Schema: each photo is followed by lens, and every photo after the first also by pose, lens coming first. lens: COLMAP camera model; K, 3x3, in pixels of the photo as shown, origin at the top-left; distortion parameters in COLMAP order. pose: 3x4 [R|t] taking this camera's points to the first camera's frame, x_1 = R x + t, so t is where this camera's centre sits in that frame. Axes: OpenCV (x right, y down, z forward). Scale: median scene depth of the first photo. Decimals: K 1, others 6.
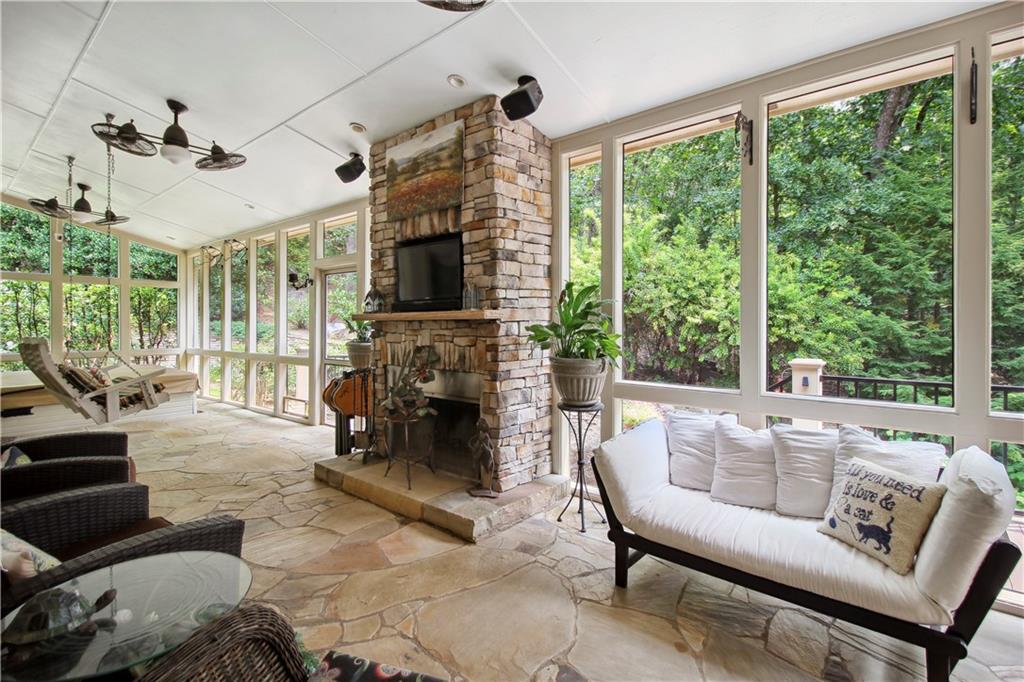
lens RADIAL K [[476.2, 0, 510.2], [0, 476.2, 331.1], [0, 0, 1]] dist [0.005103, 0.000205]
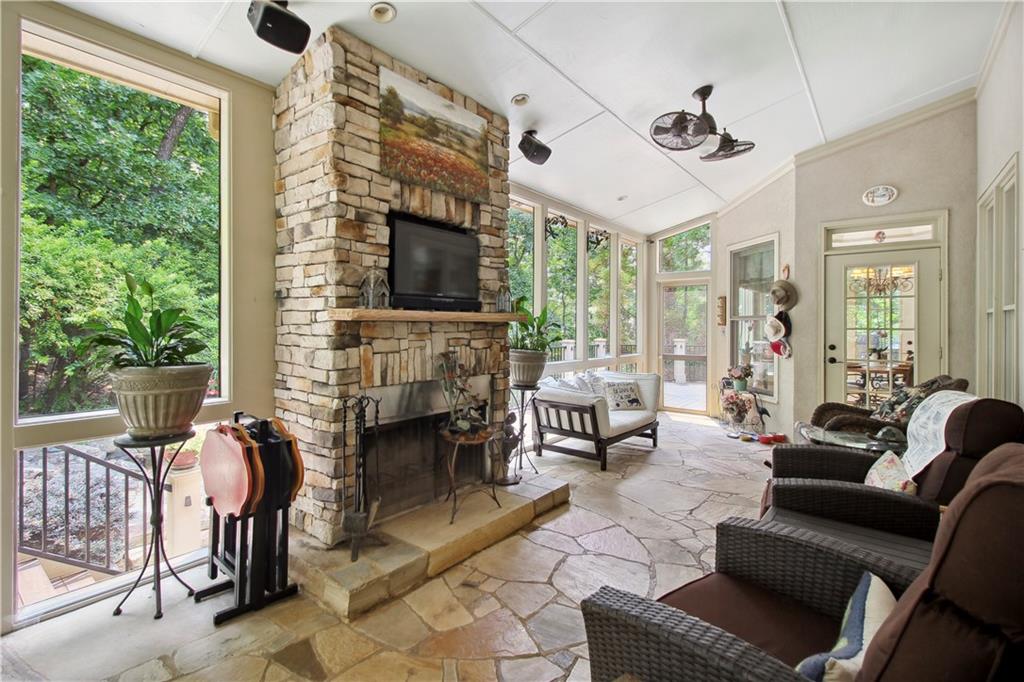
lens RADIAL K [[476.2, 0, 510.3], [0, 476.2, 324.5], [0, 0, 1]] dist [0.005103, 0.000205]
pose [[-0.032065, -0.002929, 0.999481, -1.038071], [0.000137, 0.999996, 0.002935, -0.020344], [-0.999486, 0.000231, -0.032064, 0.929682]]
